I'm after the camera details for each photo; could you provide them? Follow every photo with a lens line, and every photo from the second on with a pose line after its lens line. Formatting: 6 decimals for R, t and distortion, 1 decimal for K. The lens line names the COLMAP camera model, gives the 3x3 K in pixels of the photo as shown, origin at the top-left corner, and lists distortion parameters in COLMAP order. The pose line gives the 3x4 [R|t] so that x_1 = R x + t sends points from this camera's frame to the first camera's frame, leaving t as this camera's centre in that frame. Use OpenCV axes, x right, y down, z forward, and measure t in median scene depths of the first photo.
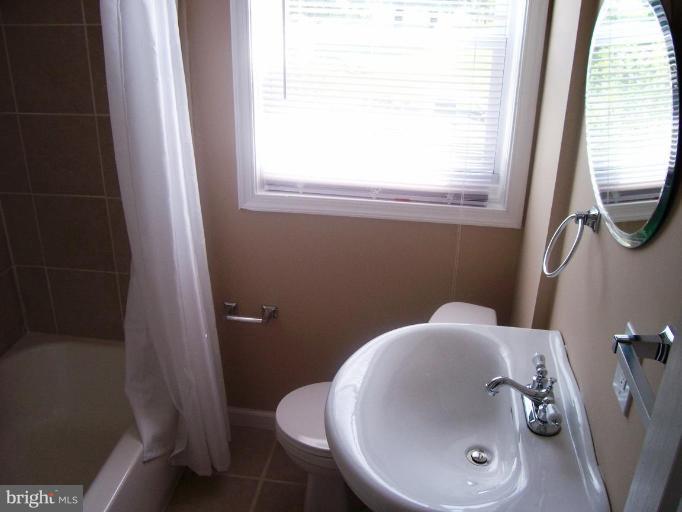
lens RADIAL K [[666.4, 0, 341.0], [0, 666.4, 256.0], [0, 0, 1]] dist [-0.143690, 0.011686]
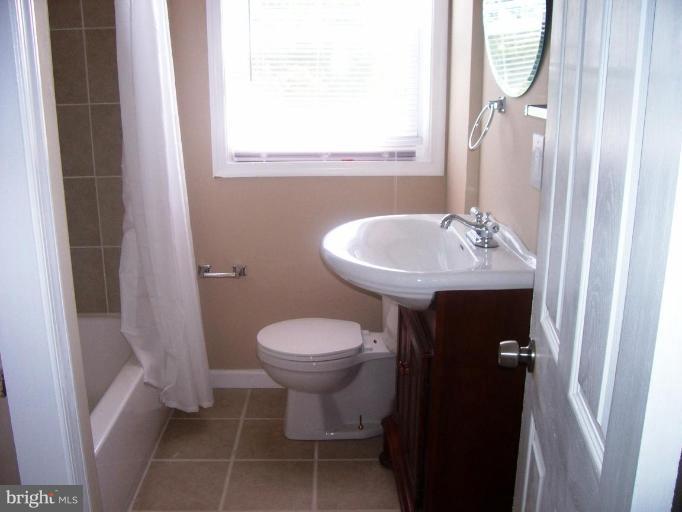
lens RADIAL K [[666.4, 0, 341.0], [0, 666.4, 256.0], [0, 0, 1]] dist [-0.143690, 0.011686]
pose [[0.987044, -0.059086, 0.149171, -0.117093], [0.084130, 0.982257, -0.167610, 0.300823], [-0.136621, 0.177989, 0.974502, -0.177138]]
